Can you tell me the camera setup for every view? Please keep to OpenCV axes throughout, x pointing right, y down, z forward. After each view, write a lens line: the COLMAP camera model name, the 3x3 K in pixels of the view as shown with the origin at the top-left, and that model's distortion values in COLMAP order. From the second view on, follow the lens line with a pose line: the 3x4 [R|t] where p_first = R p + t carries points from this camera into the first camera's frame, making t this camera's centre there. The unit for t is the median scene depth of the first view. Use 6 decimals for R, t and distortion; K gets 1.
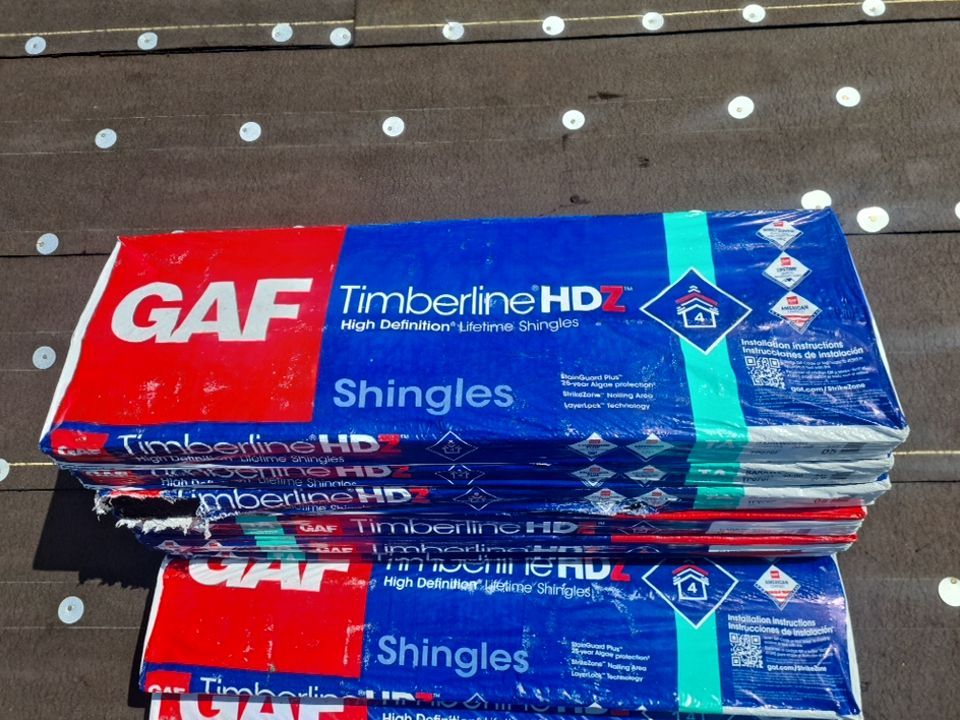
lens RADIAL K [[714.9, 0, 479.9], [0, 714.9, 329.5], [0, 0, 1]] dist [0.006079, -0.048762]
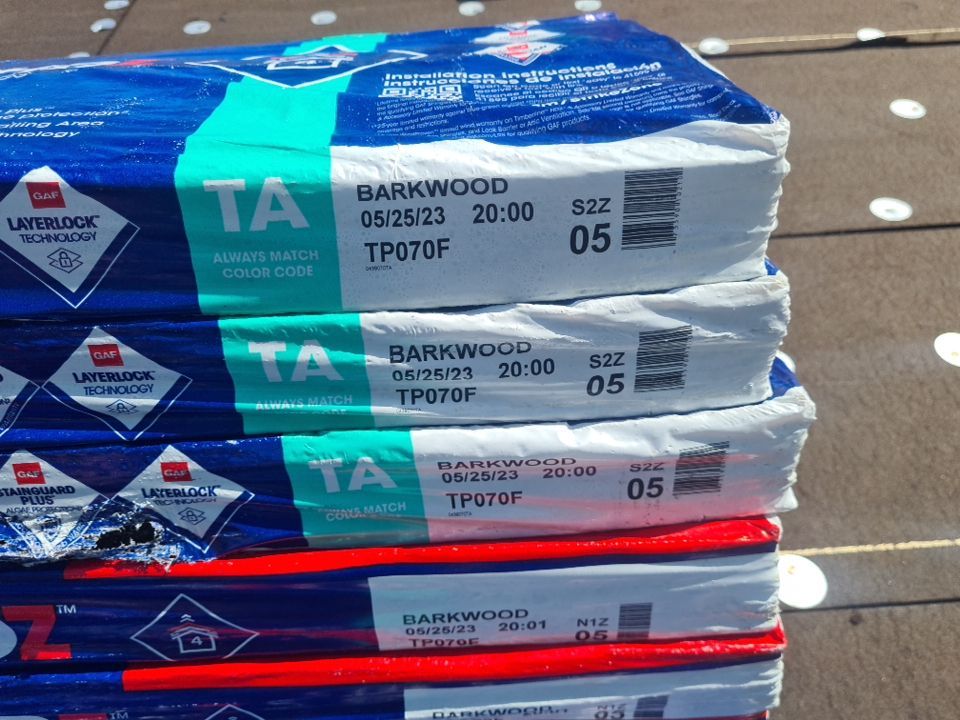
lens RADIAL K [[714.9, 0, 479.9], [0, 714.9, 329.5], [0, 0, 1]] dist [0.006079, -0.048762]
pose [[0.999318, -0.008570, 0.035914, 0.293399], [0.024024, 0.889550, -0.456207, 0.253305], [-0.028037, 0.456758, 0.889149, 0.496015]]
